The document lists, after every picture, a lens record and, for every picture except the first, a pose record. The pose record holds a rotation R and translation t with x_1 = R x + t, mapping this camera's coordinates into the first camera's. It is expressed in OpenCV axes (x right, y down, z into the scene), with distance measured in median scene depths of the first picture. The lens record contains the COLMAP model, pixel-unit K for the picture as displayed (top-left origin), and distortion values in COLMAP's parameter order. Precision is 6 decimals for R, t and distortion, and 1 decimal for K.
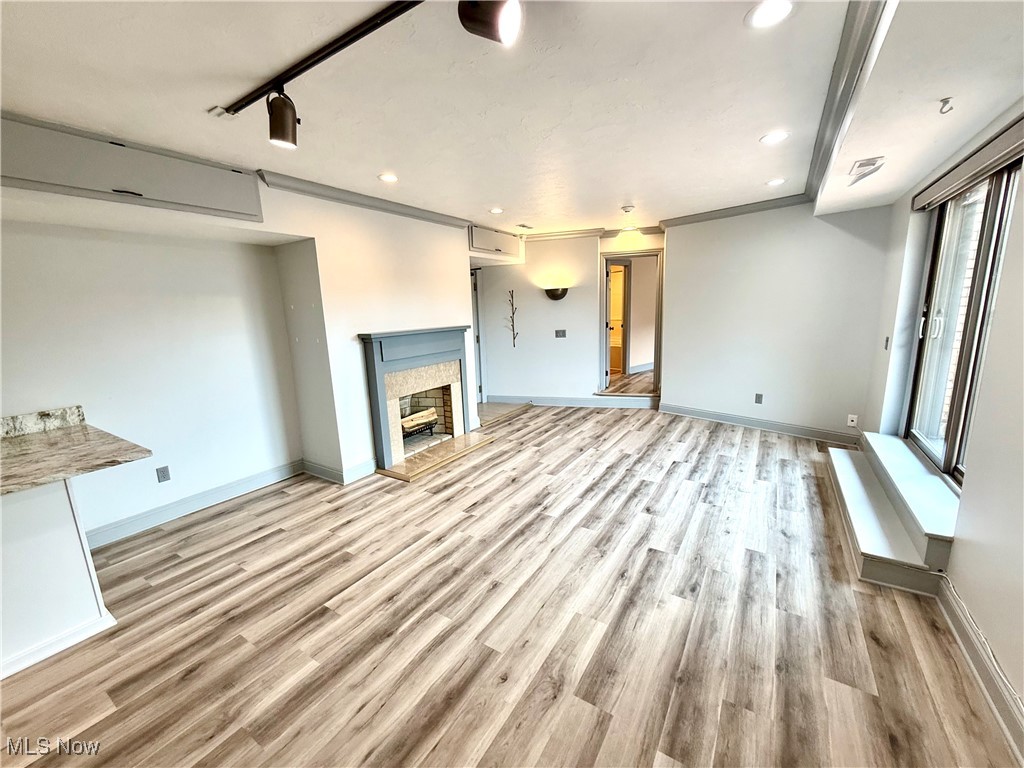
lens RADIAL K [[407.9, 0, 512.6], [0, 407.9, 385.4], [0, 0, 1]] dist [0.001200, -0.000465]
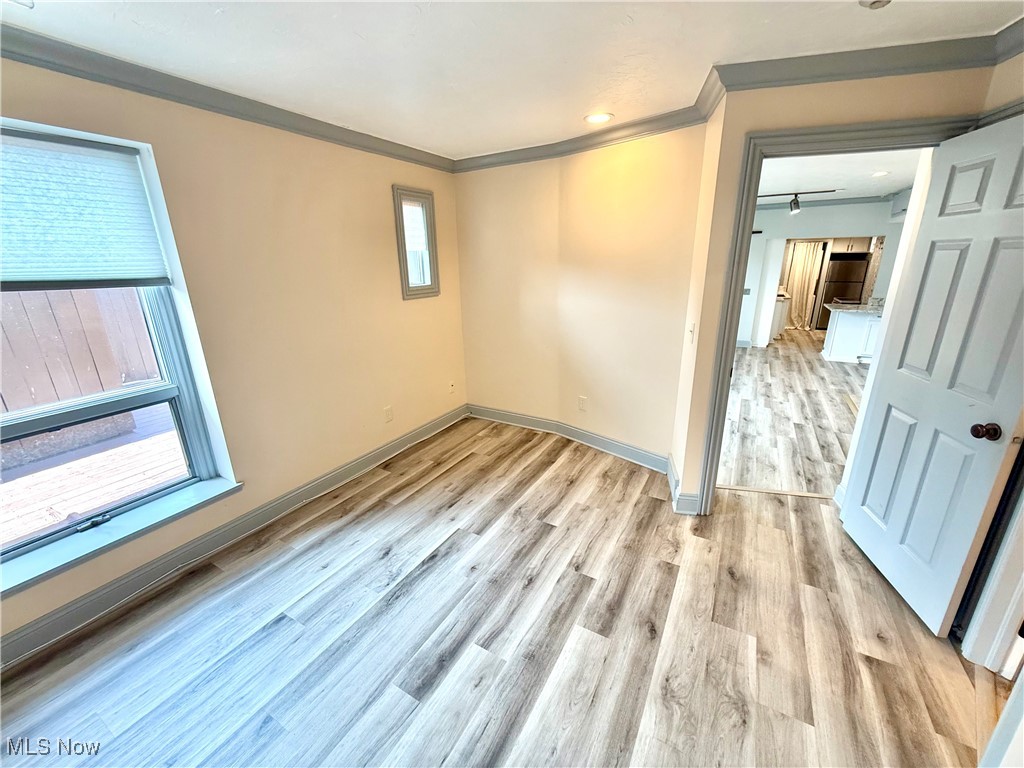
lens RADIAL K [[407.9, 0, 513.3], [0, 407.9, 384.9], [0, 0, 1]] dist [0.001200, -0.000465]
pose [[-0.997024, 0.070640, -0.030858, 0.974792], [0.047753, 0.880233, 0.472134, -0.540289], [0.060514, 0.469255, -0.880987, 2.299211]]
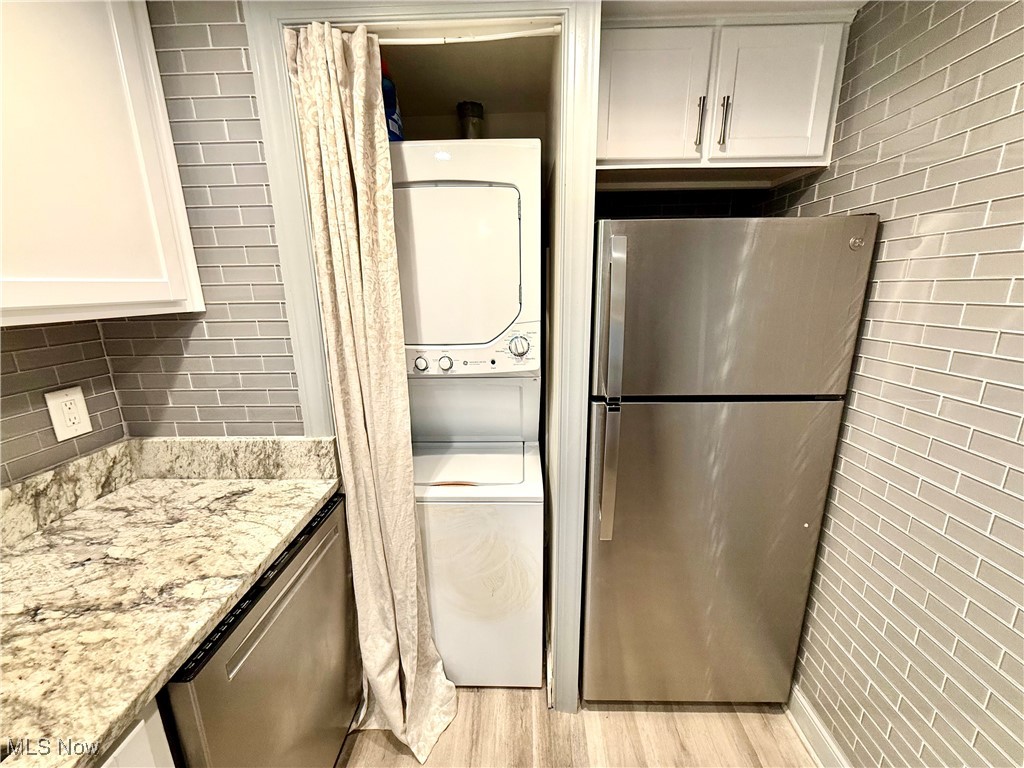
lens RADIAL K [[407.9, 0, 514.8], [0, 407.9, 385.4], [0, 0, 1]] dist [0.001200, -0.000465]
pose [[-0.854941, 0.172247, -0.489292, -0.981831], [-0.055093, 0.907772, 0.415830, 0.085040], [0.515792, 0.382467, -0.766602, -0.031429]]
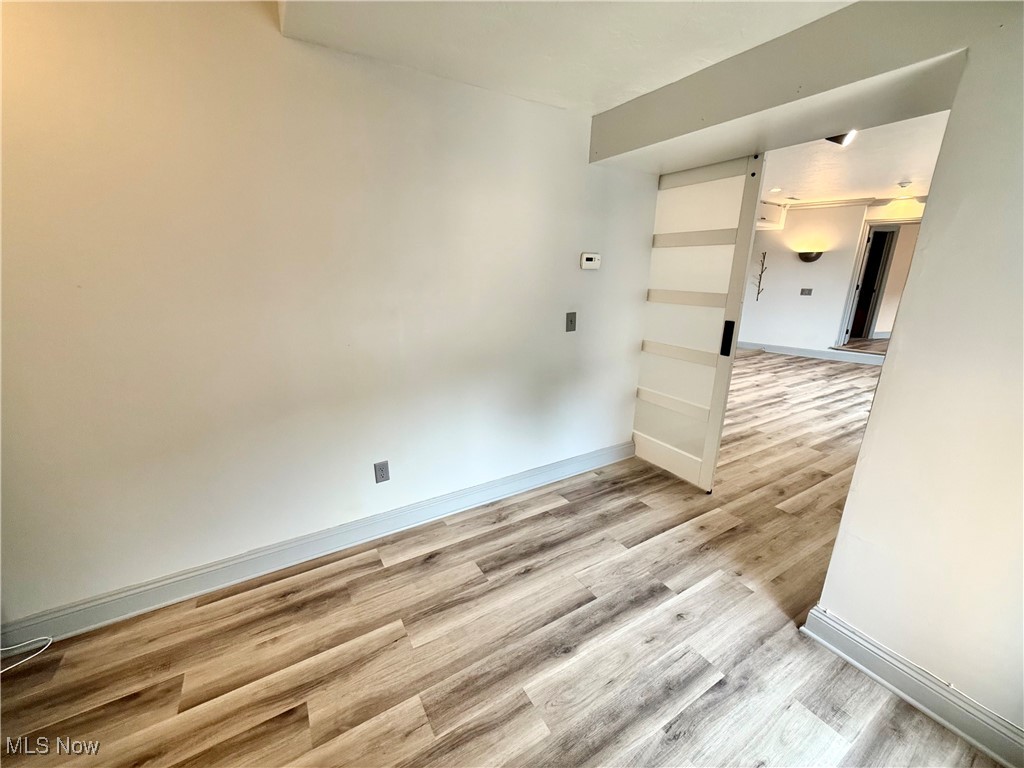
lens RADIAL K [[407.9, 0, 514.3], [0, 407.9, 383.9], [0, 0, 1]] dist [0.001200, -0.000465]
pose [[0.897639, 0.164524, -0.408871, -0.193428], [-0.127801, 0.985018, 0.115783, 0.179400], [0.421795, -0.051677, 0.905218, -0.726320]]
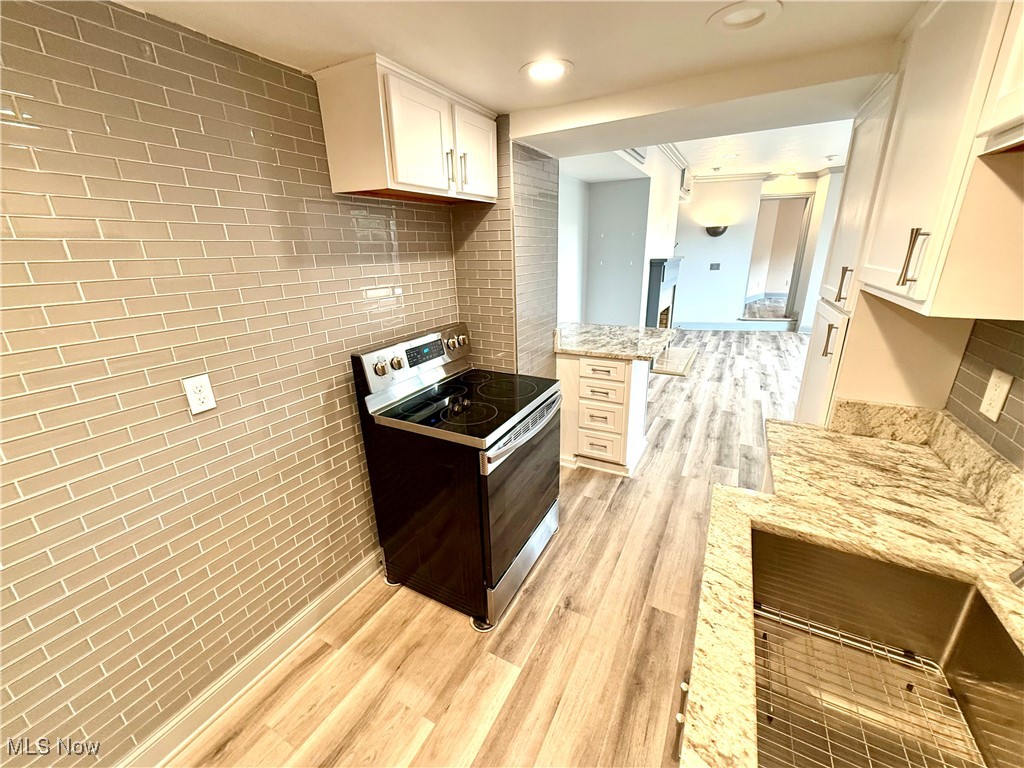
lens RADIAL K [[407.9, 0, 513.5], [0, 407.9, 384.3], [0, 0, 1]] dist [0.001200, -0.000465]
pose [[0.997372, -0.008151, 0.071994, -0.960031], [-0.001095, 0.991842, 0.127471, 0.103560], [-0.072446, -0.127214, 0.989226, -0.275118]]
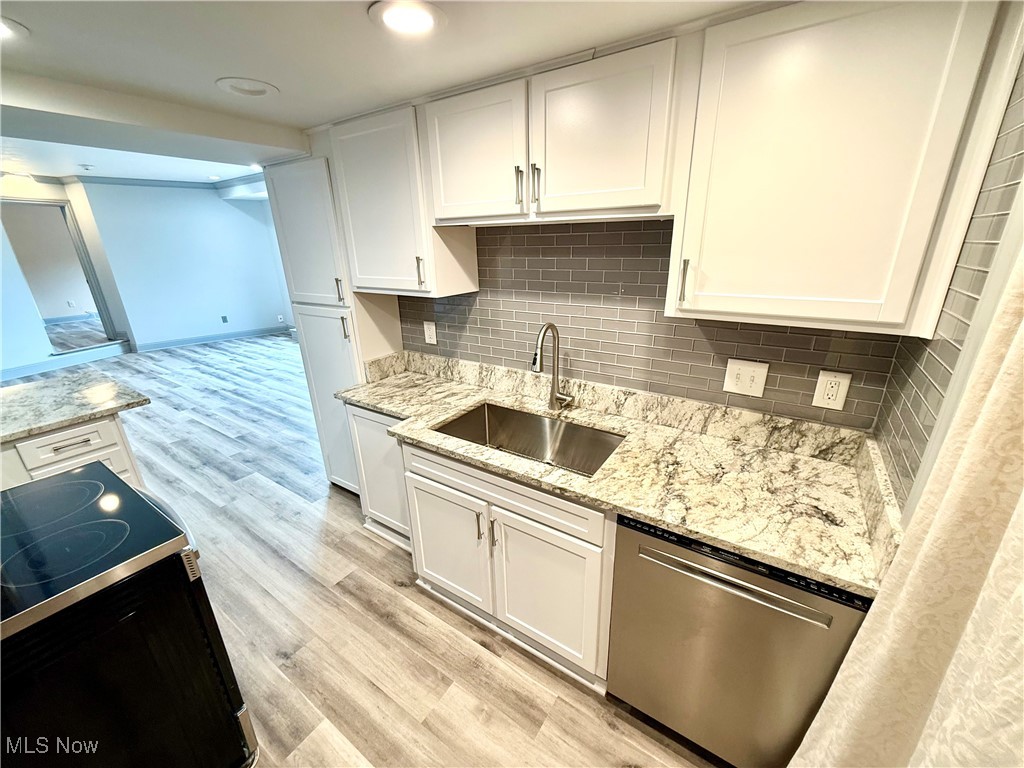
lens RADIAL K [[407.9, 0, 514.7], [0, 407.9, 384.1], [0, 0, 1]] dist [0.001200, -0.000465]
pose [[0.019415, -0.295319, 0.955201, -1.213519], [0.209724, 0.935329, 0.284913, 0.070347], [-0.977568, 0.194797, 0.080095, -0.165137]]
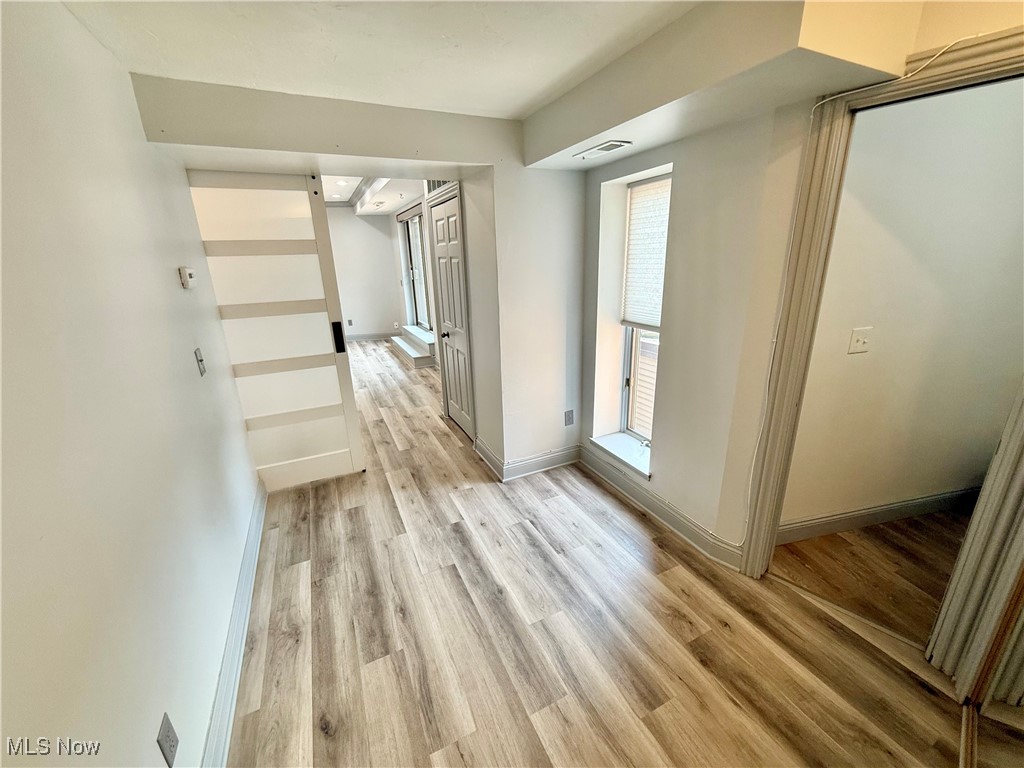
lens RADIAL K [[407.9, 0, 512.4], [0, 407.9, 383.4], [0, 0, 1]] dist [0.001200, -0.000465]
pose [[0.527027, -0.234734, 0.816788, -0.654229], [0.172983, 0.970608, 0.167323, 0.149794], [-0.832057, 0.053107, 0.552142, -0.643827]]
